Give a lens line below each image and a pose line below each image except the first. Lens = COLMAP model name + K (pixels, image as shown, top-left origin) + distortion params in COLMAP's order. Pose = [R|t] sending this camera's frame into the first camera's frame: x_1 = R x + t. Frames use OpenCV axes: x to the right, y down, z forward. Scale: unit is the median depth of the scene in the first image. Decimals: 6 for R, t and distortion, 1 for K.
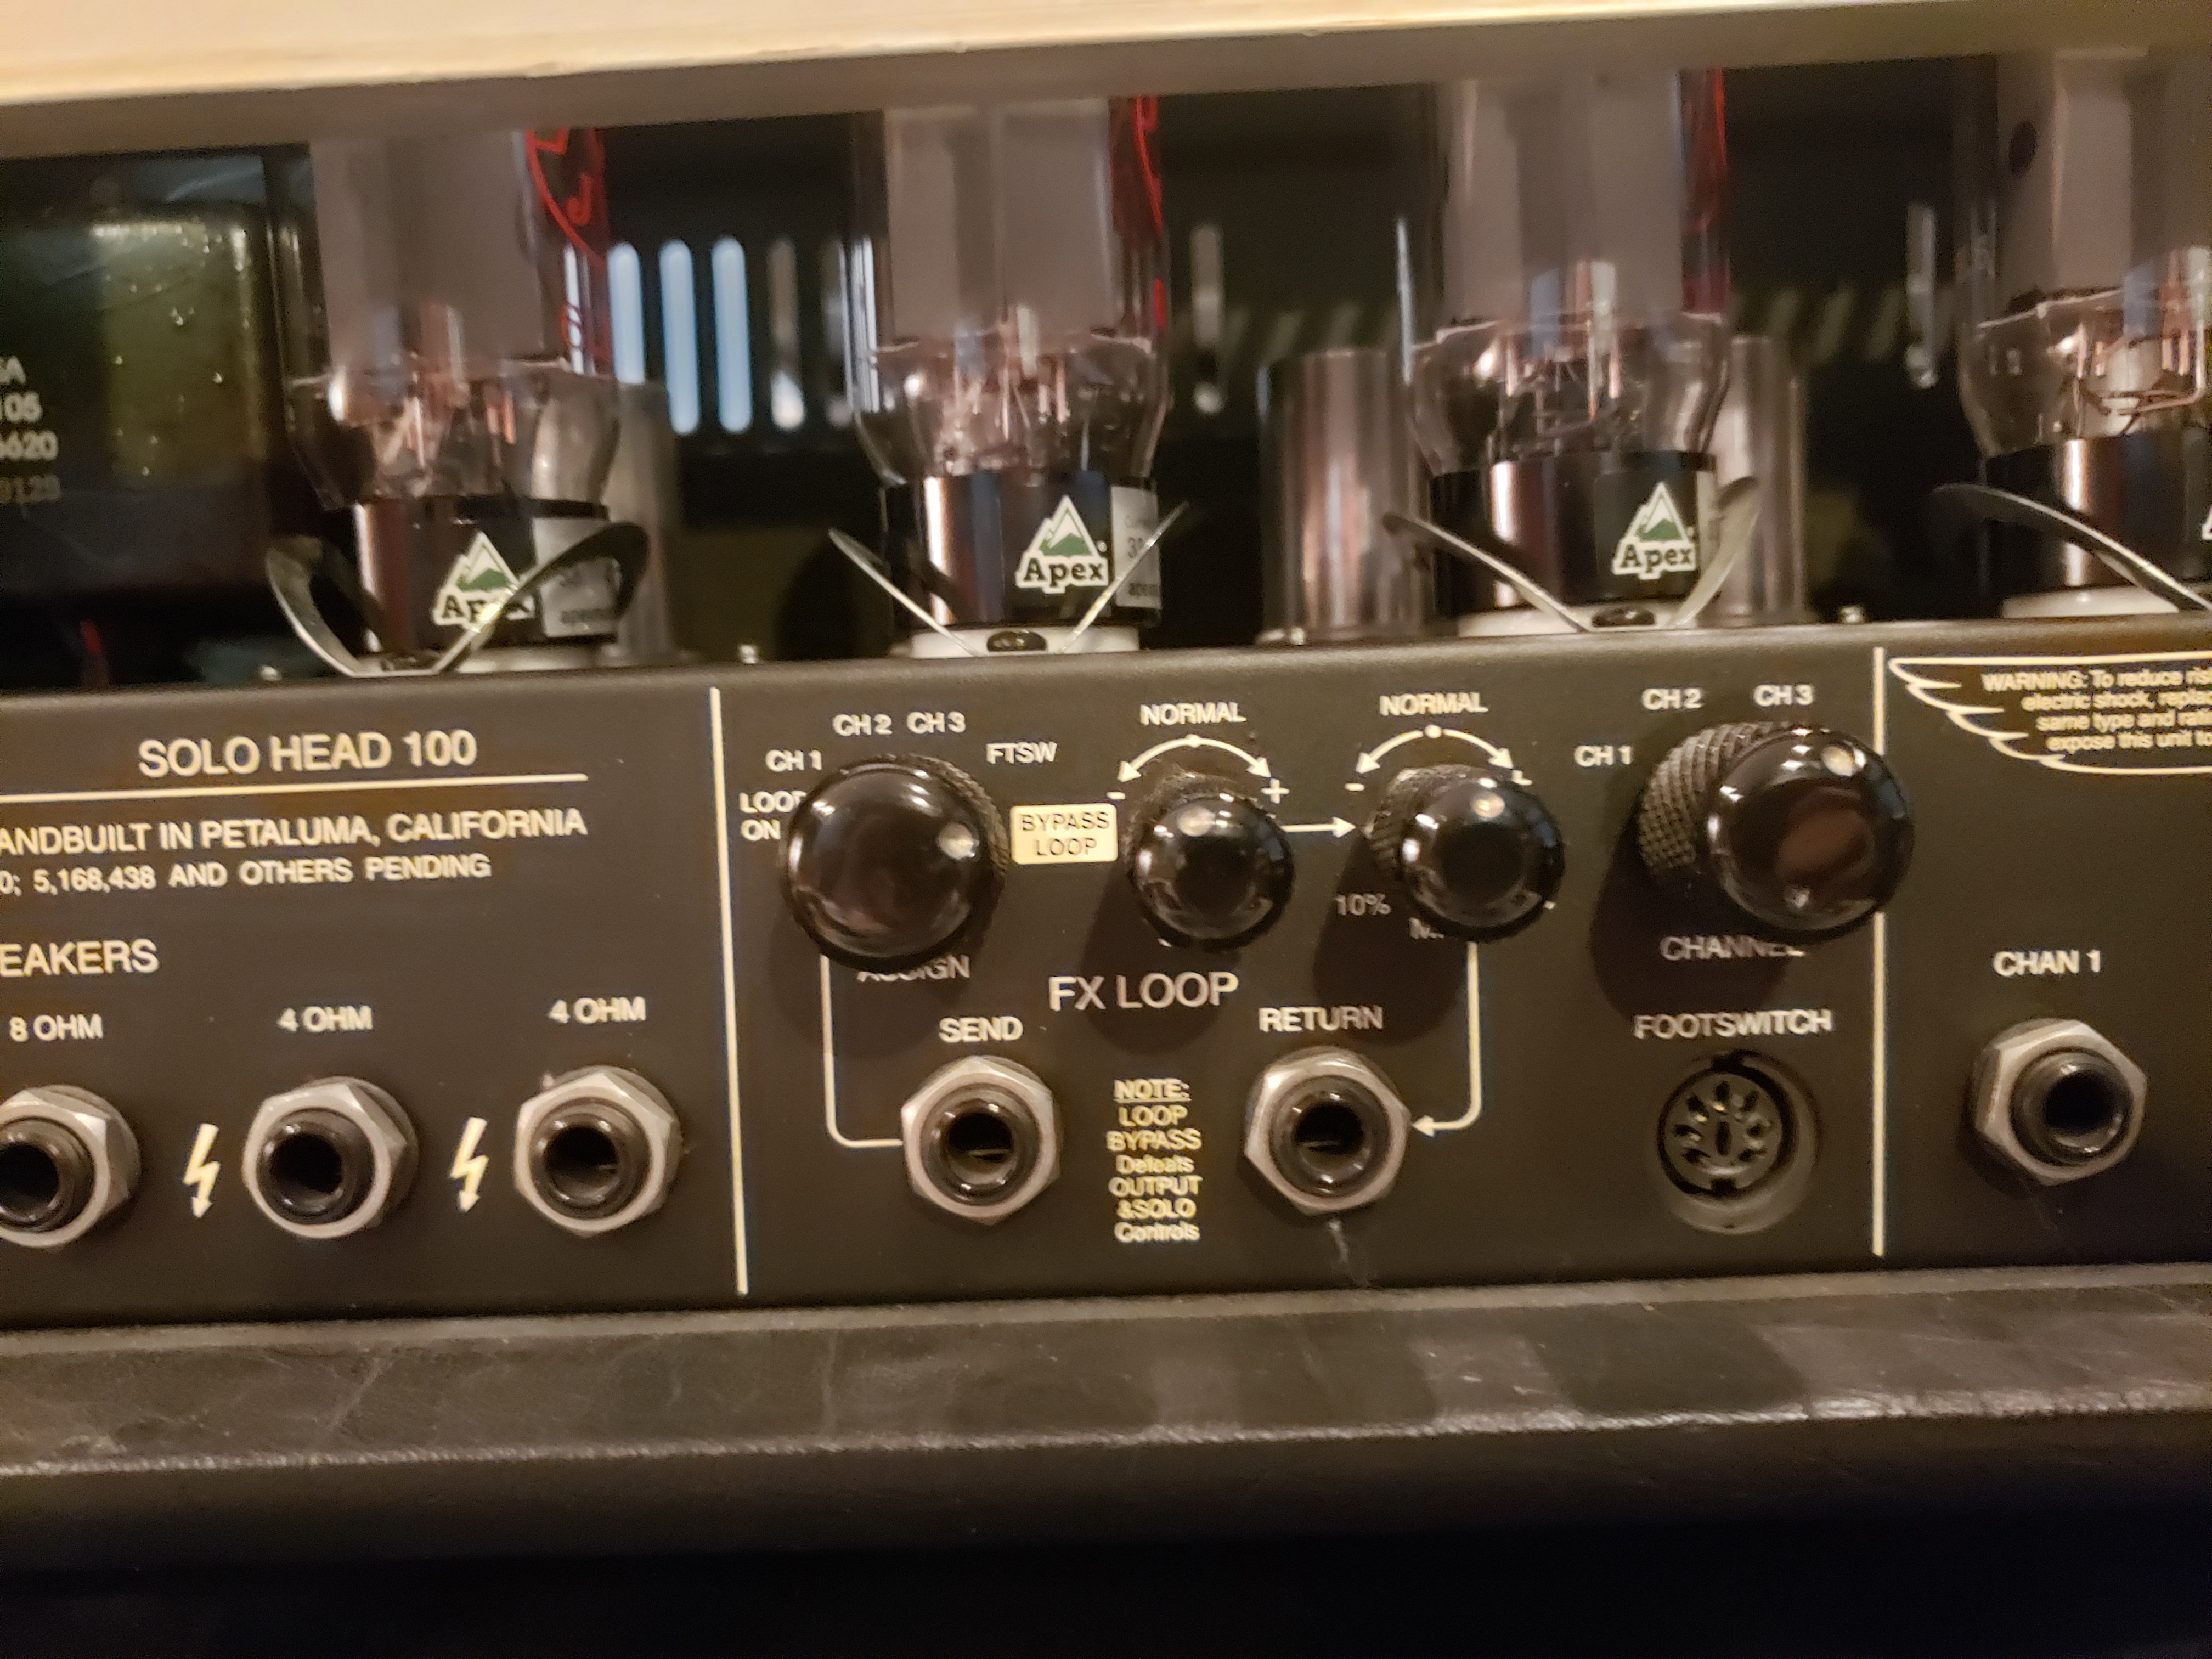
lens RADIAL K [[1749.9, 0, 1116.7], [0, 1749.9, 875.1], [0, 0, 1]] dist [0.002577, 0.015842]
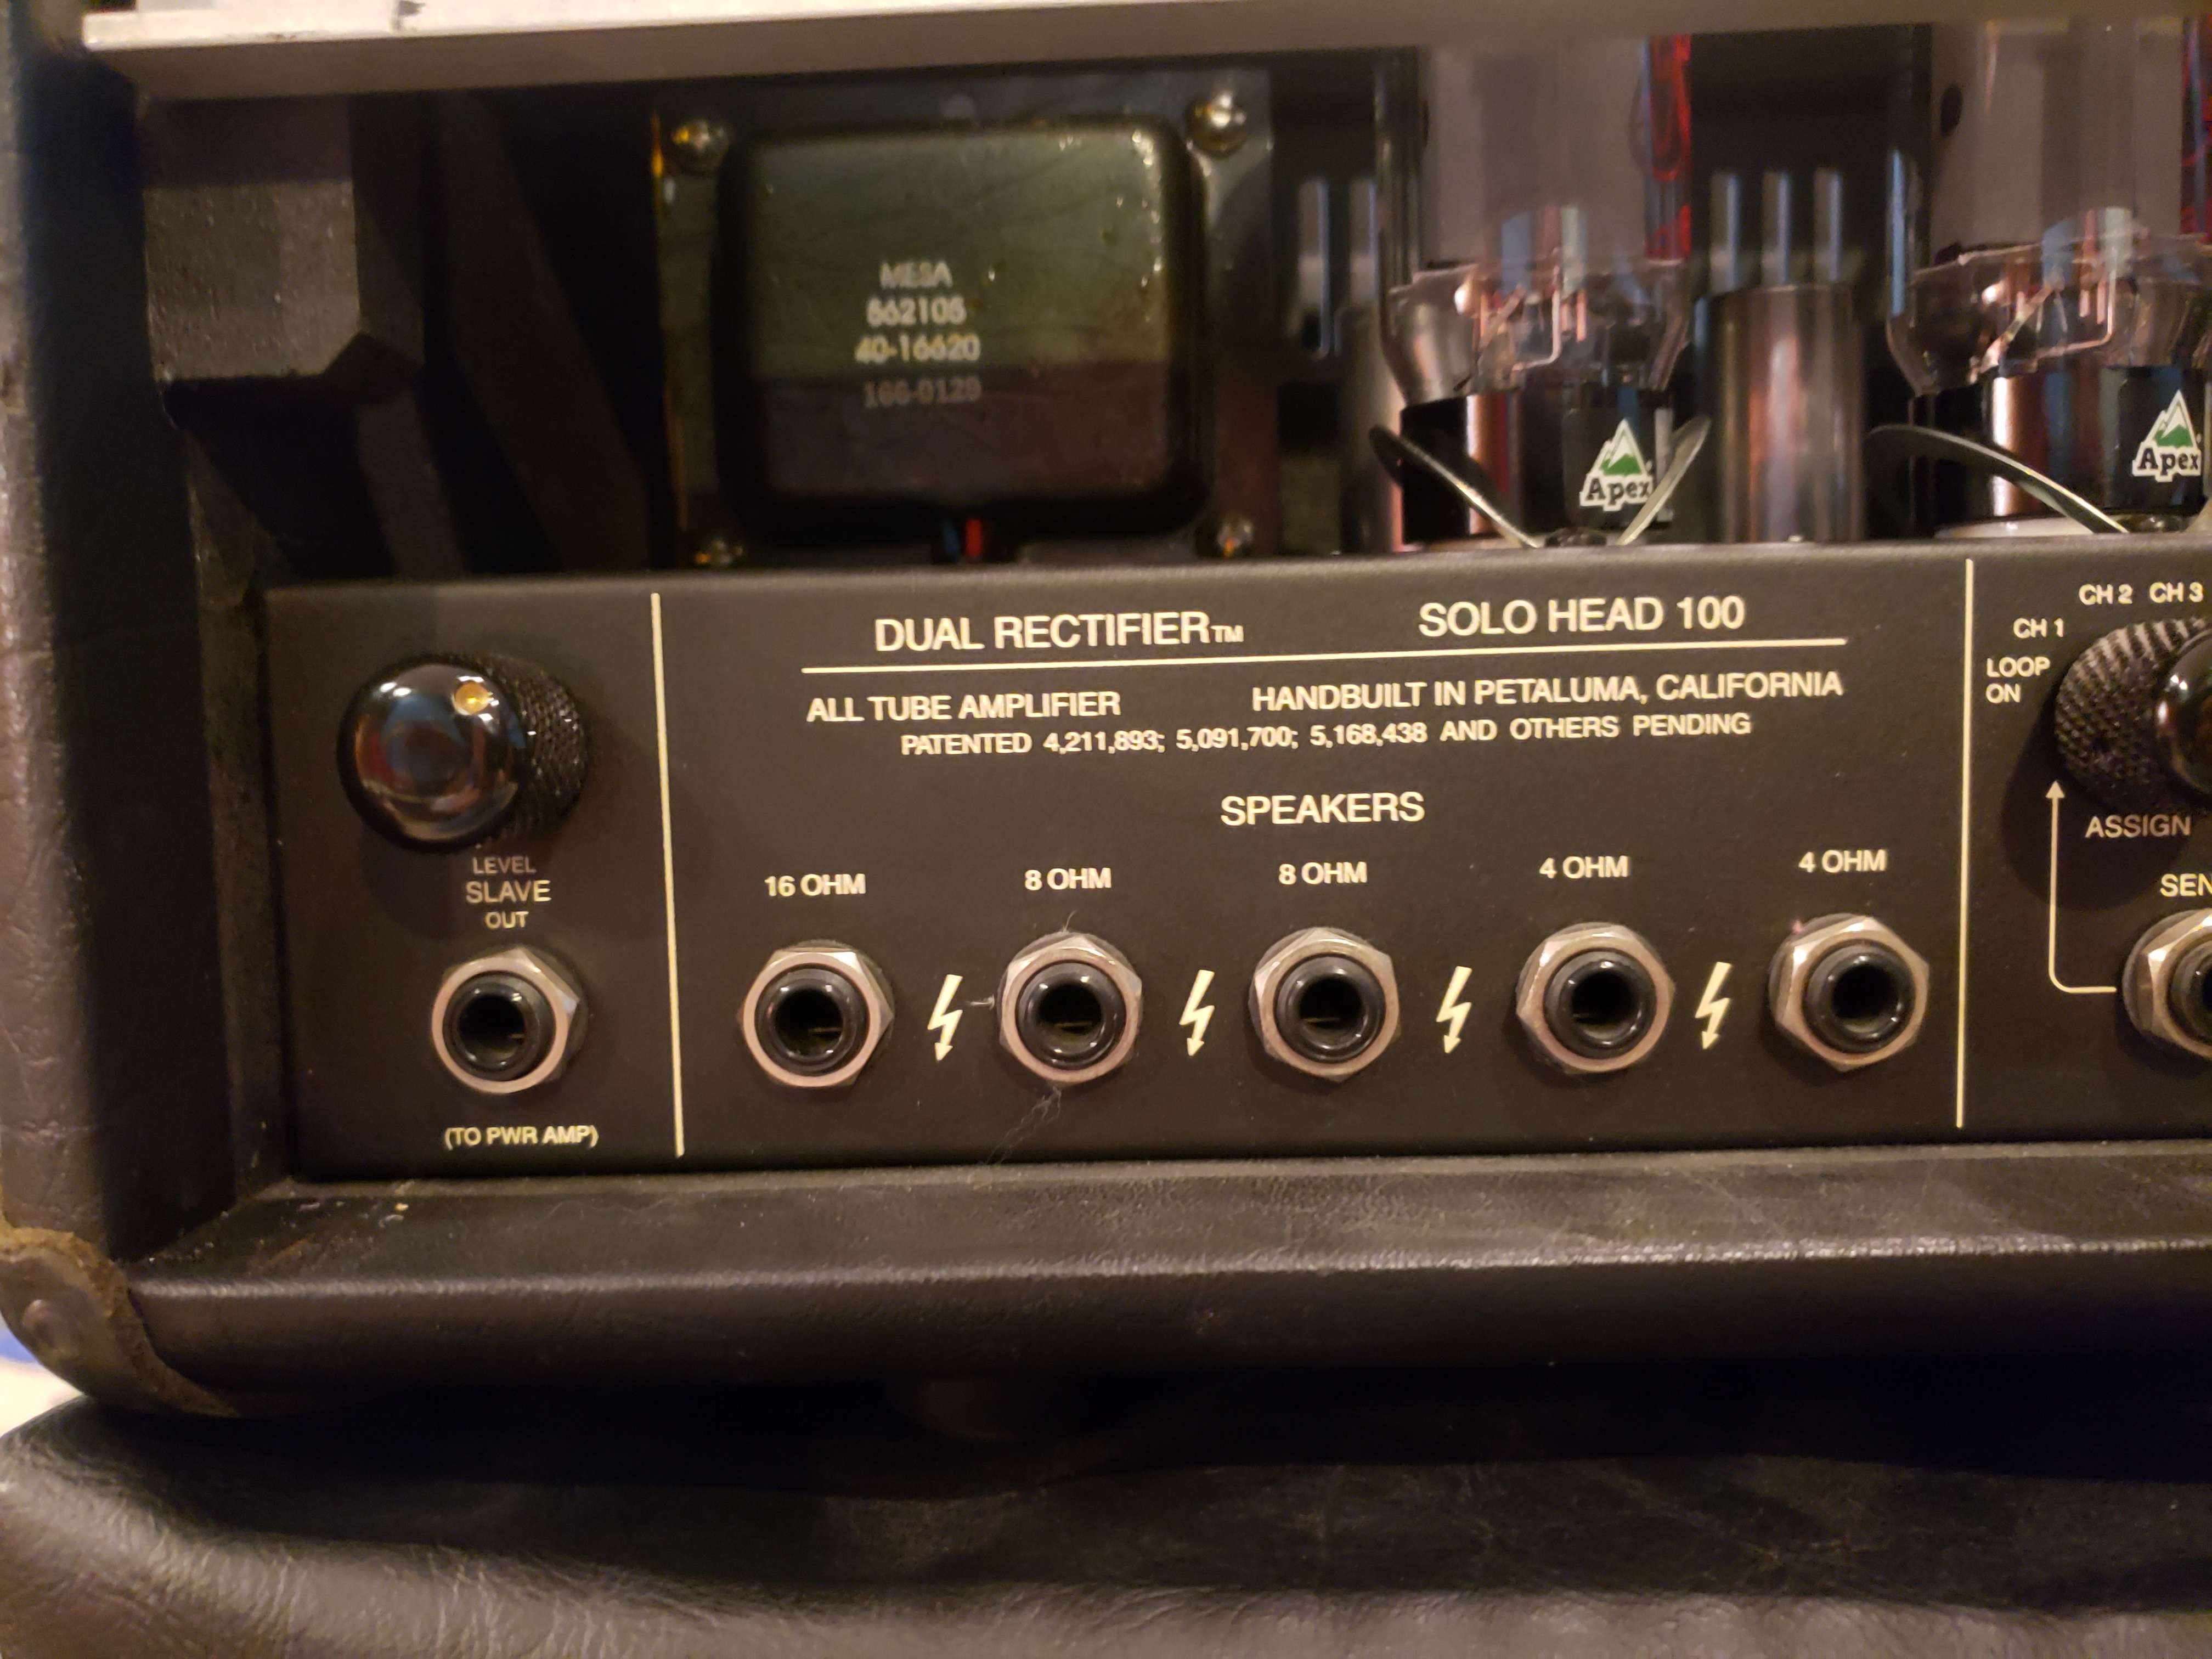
lens RADIAL K [[1579.0, 0, 1111.6], [0, 1579.0, 835.2], [0, 0, 1]] dist [0.021961, -0.001927]
pose [[0.999928, 0.010994, 0.004820, -0.741352], [-0.011173, 0.999187, 0.038735, 0.028419], [-0.004390, -0.038786, 0.999238, 0.040740]]
